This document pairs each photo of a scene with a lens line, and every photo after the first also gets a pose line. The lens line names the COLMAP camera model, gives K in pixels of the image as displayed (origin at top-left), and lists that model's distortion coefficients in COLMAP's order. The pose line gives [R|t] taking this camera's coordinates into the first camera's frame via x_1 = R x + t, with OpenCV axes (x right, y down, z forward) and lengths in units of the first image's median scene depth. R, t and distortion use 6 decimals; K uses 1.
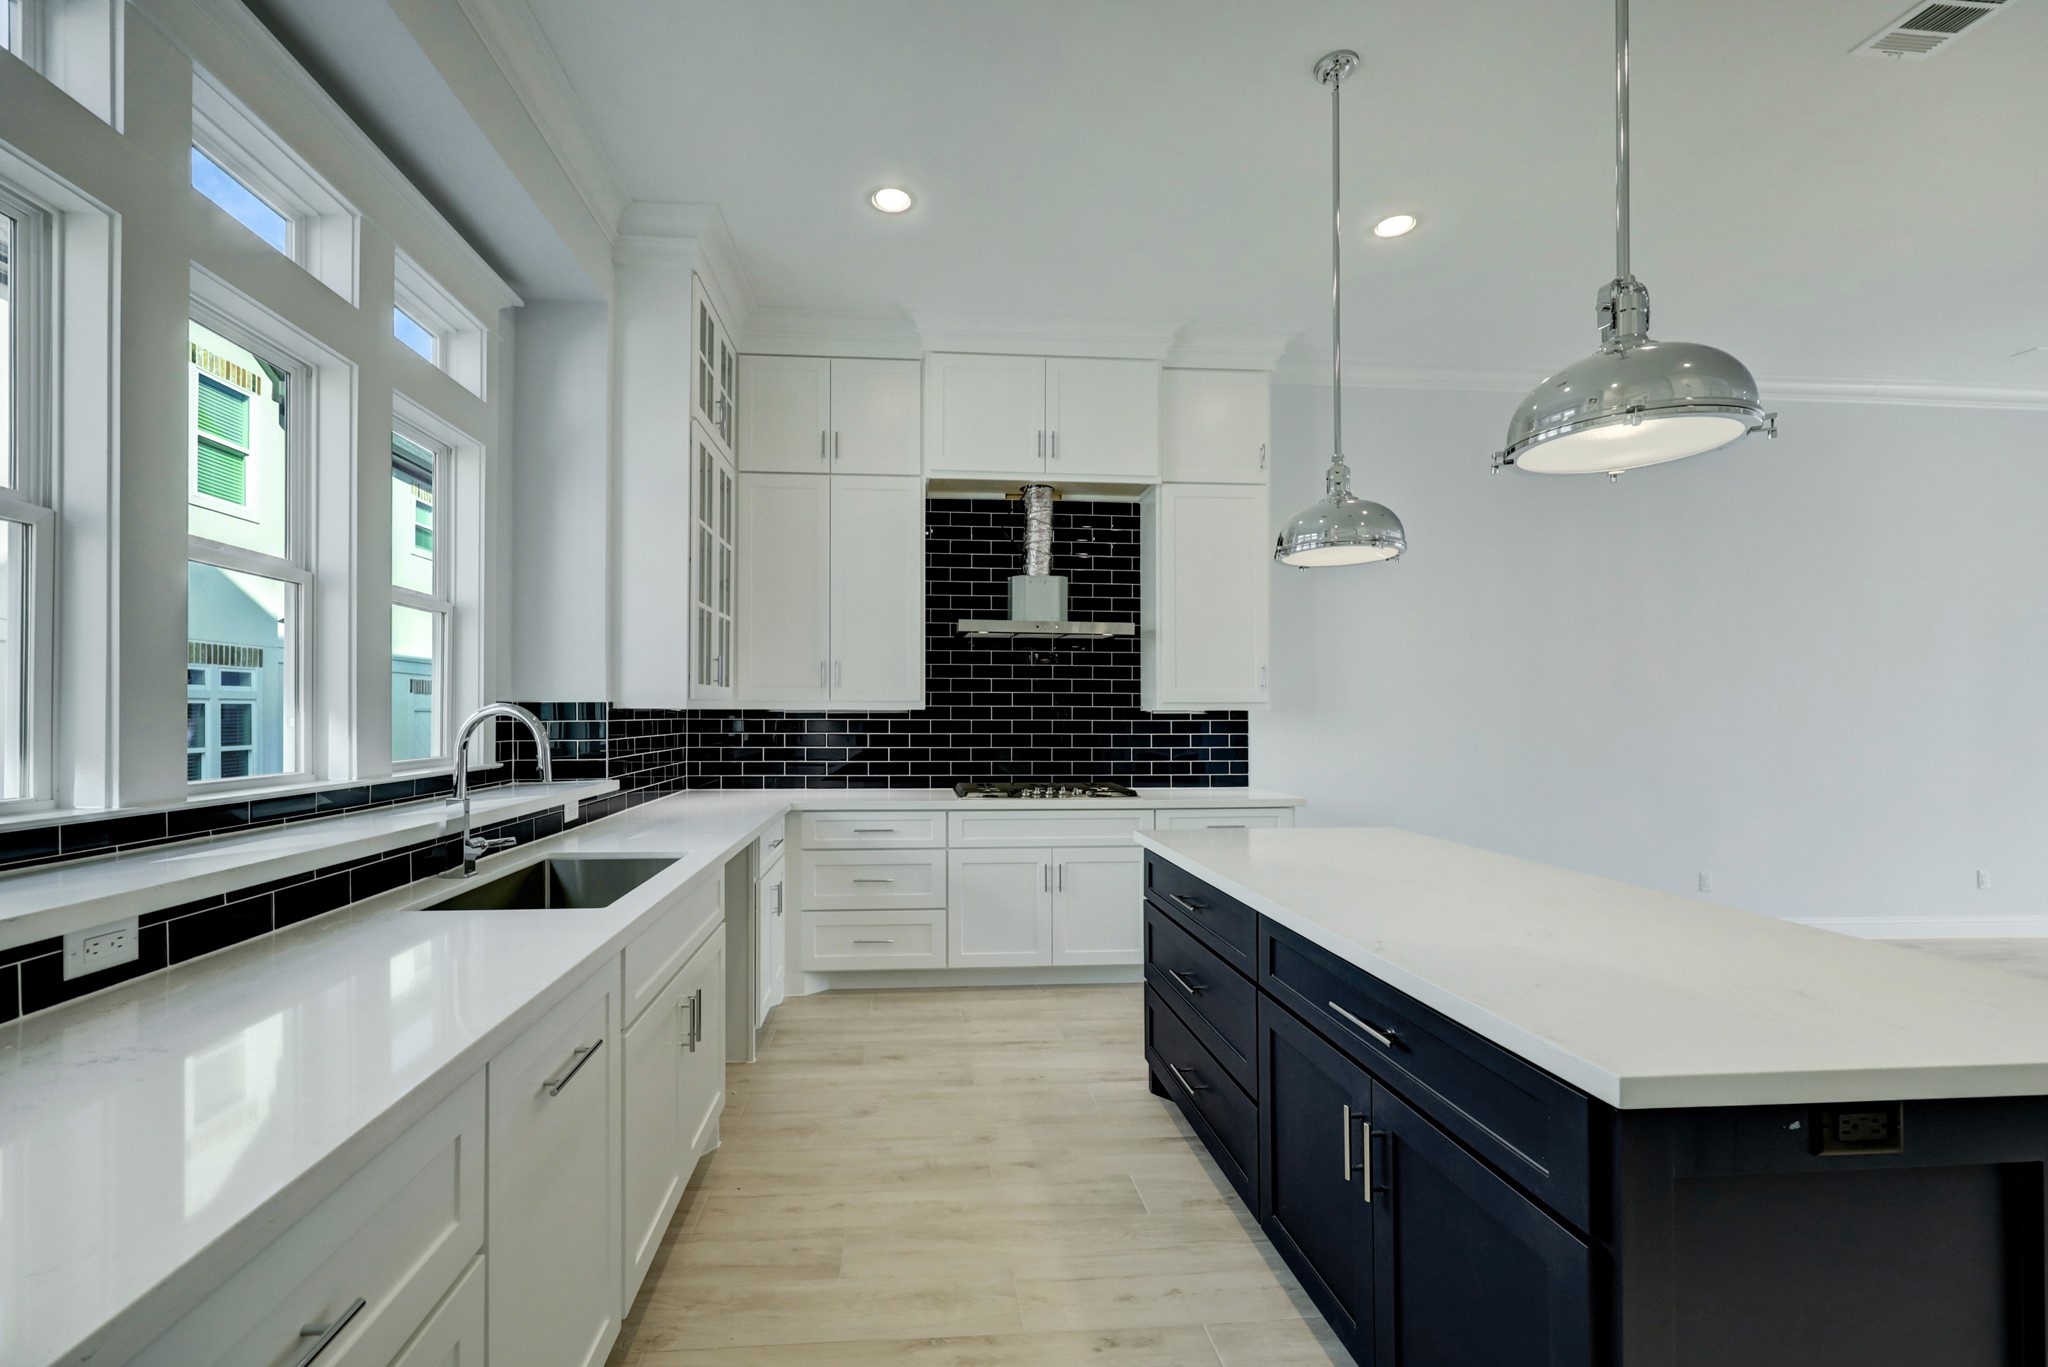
lens RADIAL K [[846.6, 0, 990.8], [0, 846.6, 709.0], [0, 0, 1]] dist [-0.001346, 0.000240]
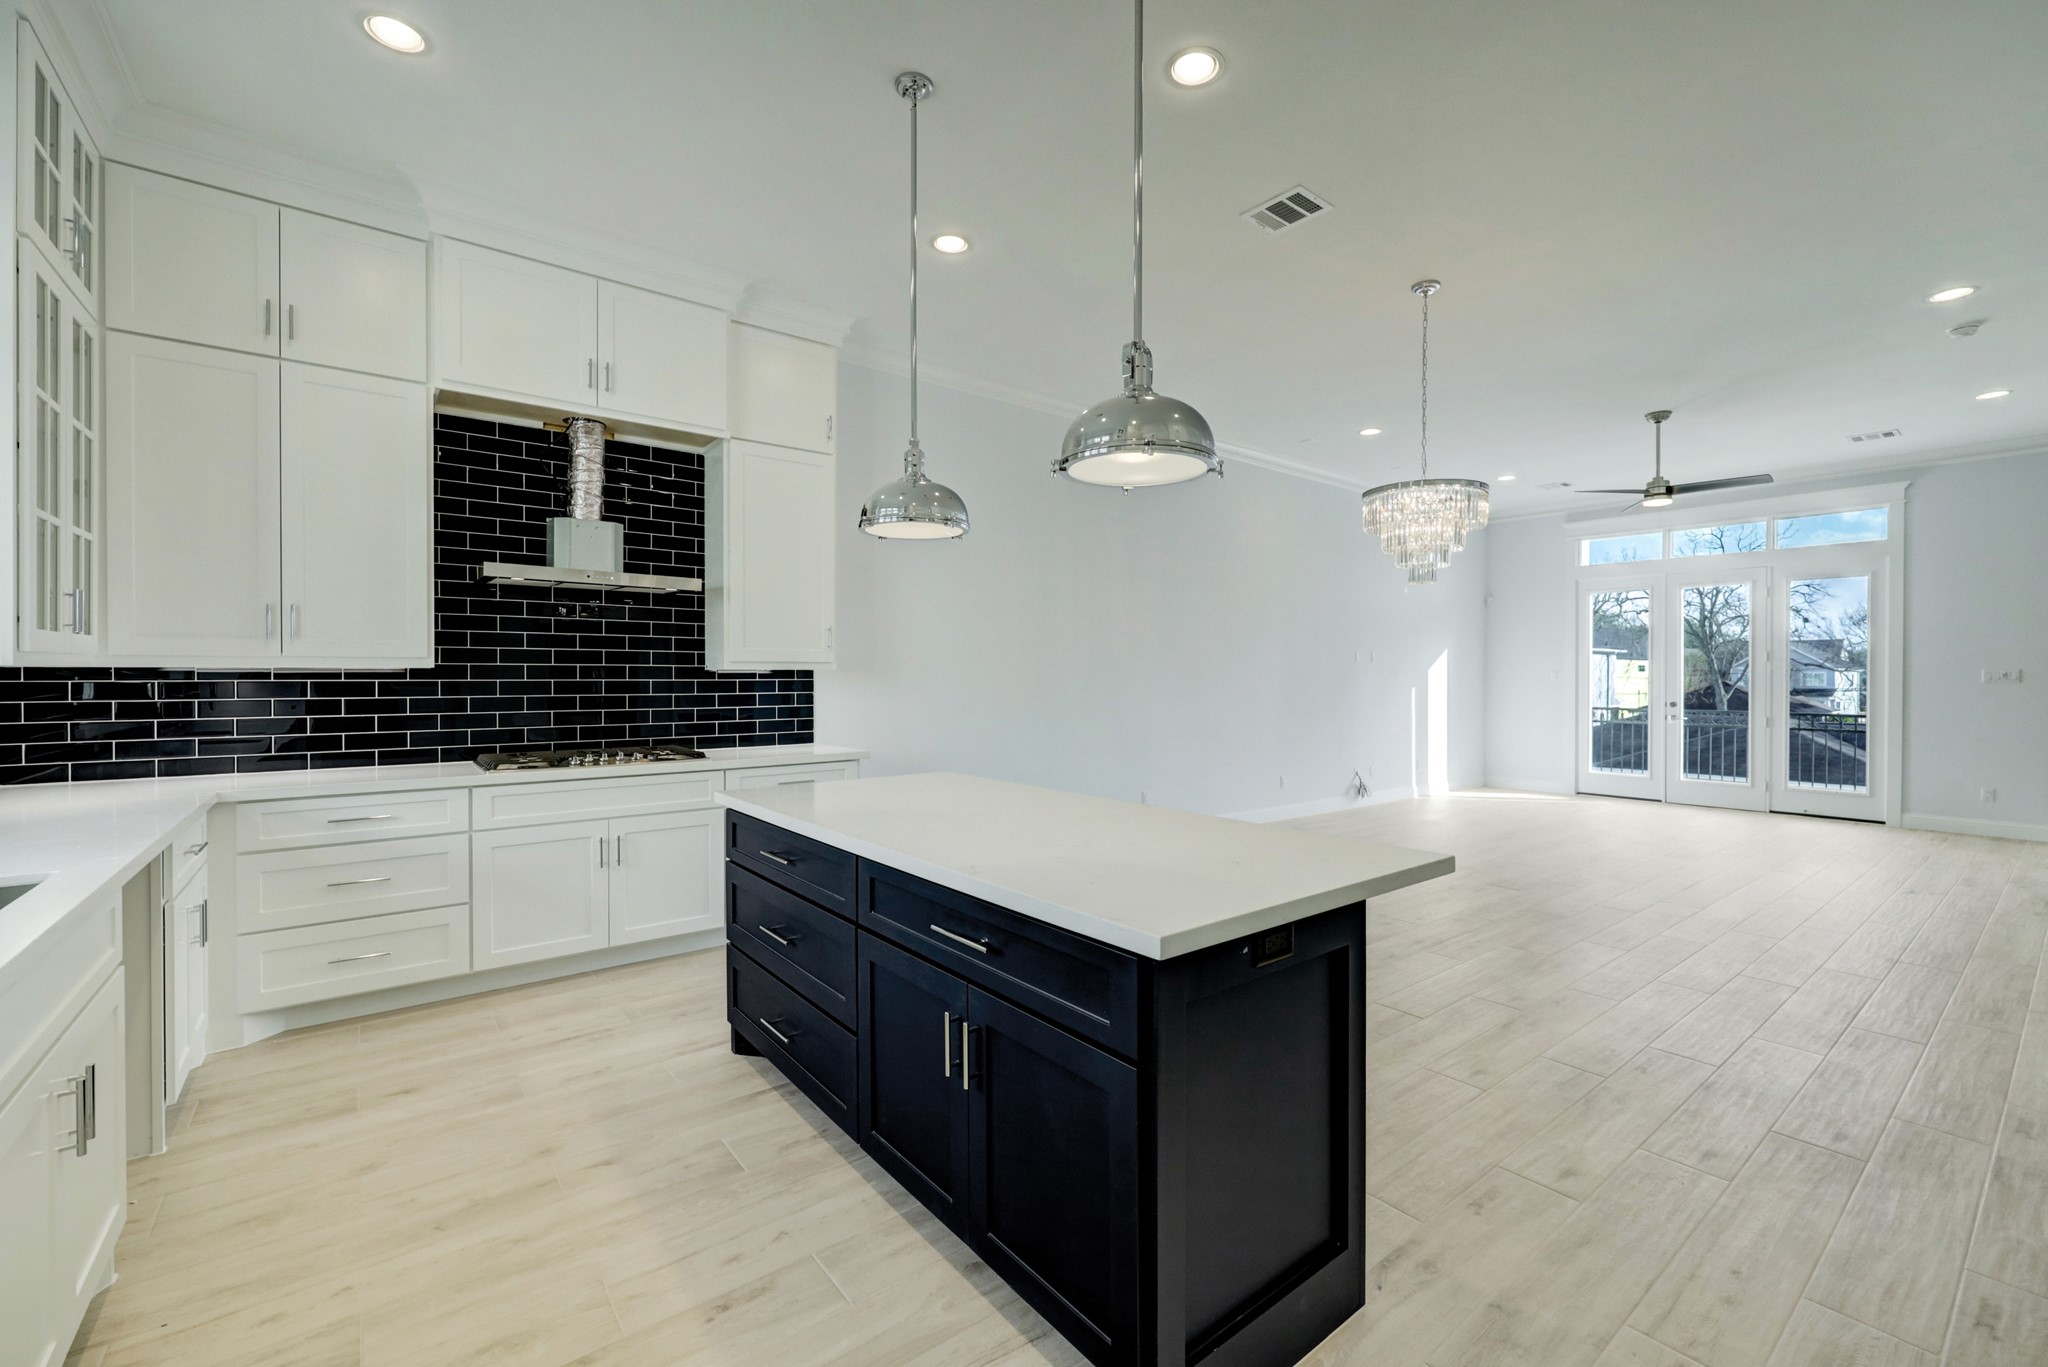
lens RADIAL K [[827.1, 0, 1031.5], [0, 827.1, 681.8], [0, 0, 1]] dist [0.000120, 0.000089]
pose [[0.835098, -0.006409, 0.550063, -0.042195], [-0.002005, 0.999890, 0.014695, 0.001336], [-0.550097, -0.013375, 0.834994, 0.002202]]
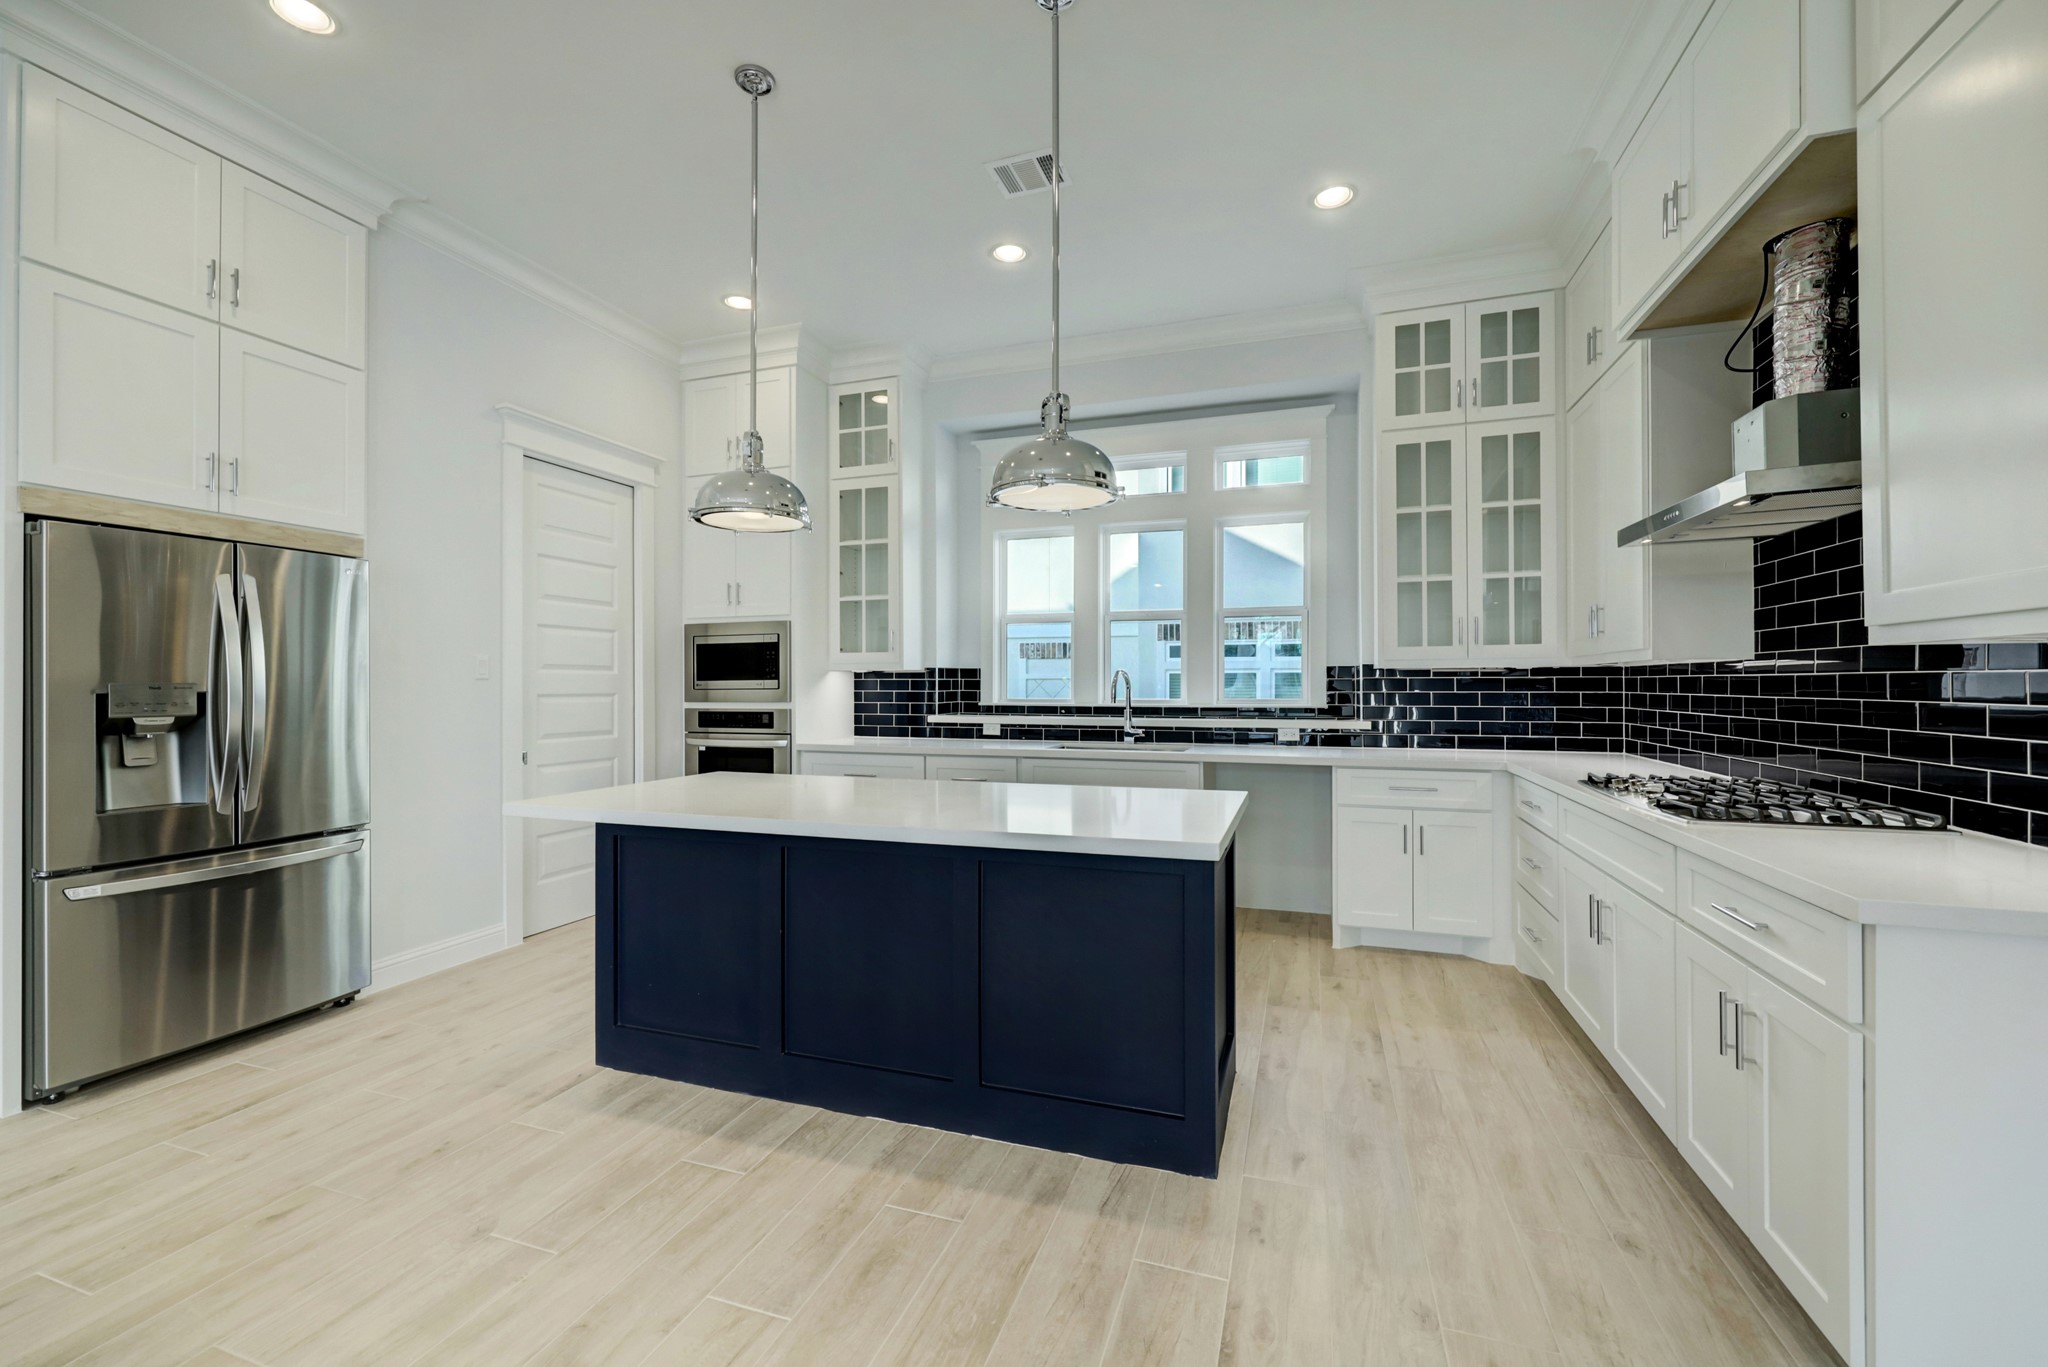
lens RADIAL K [[827.1, 0, 1031.5], [0, 827.1, 681.8], [0, 0, 1]] dist [0.000120, 0.000089]
pose [[-0.401222, -0.008131, -0.915945, 0.943168], [0.006926, 0.999905, -0.011910, 0.027850], [0.915955, -0.011122, -0.401128, 0.990801]]
